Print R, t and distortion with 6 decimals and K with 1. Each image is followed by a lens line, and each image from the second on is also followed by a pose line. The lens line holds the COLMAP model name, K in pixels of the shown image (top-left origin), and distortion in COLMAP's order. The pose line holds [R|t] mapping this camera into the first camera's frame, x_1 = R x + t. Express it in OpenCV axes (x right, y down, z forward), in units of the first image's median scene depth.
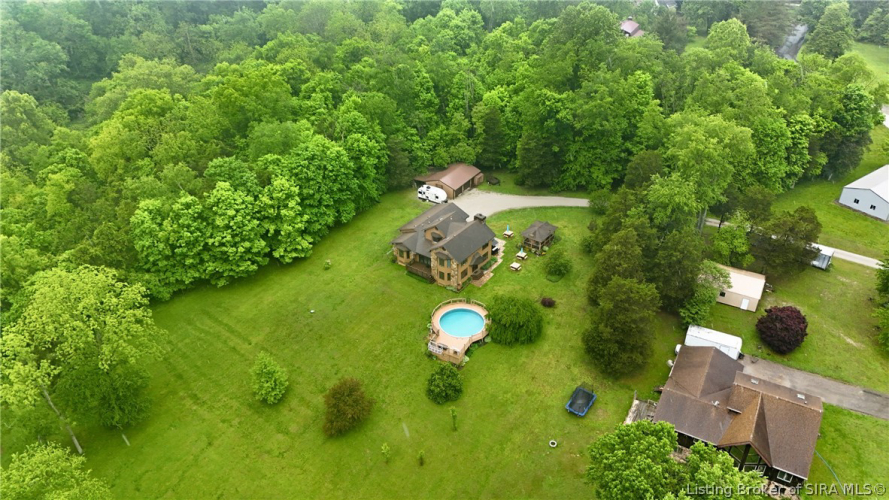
lens RADIAL K [[656.8, 0, 447.4], [0, 656.8, 250.3], [0, 0, 1]] dist [0.032861, -0.007638]
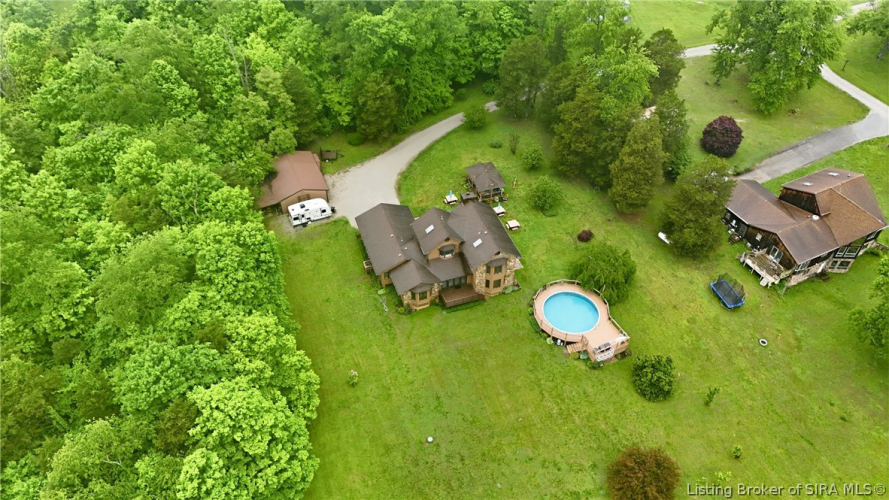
lens RADIAL K [[656.8, 0, 446.4], [0, 656.8, 251.5], [0, 0, 1]] dist [0.032861, -0.007638]
pose [[0.560636, -0.571062, 0.599646, -0.473635], [0.440203, 0.818891, 0.368291, -0.298167], [-0.701362, 0.057489, 0.710483, 0.468264]]
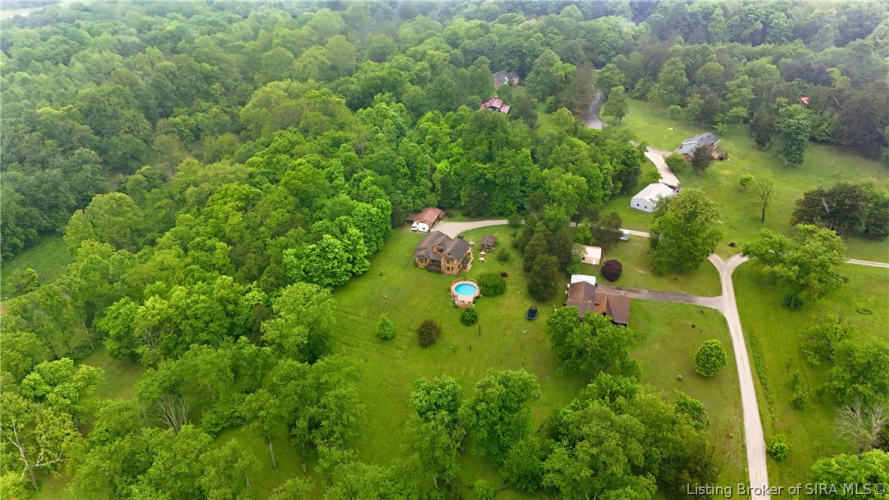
lens RADIAL K [[656.8, 0, 443.2], [0, 656.8, 249.6], [0, 0, 1]] dist [0.032861, -0.007638]
pose [[0.967963, -0.127796, 0.216136, -0.418258], [0.134757, 0.990720, -0.017718, 0.014438], [-0.211866, 0.046276, 0.976202, -0.852938]]
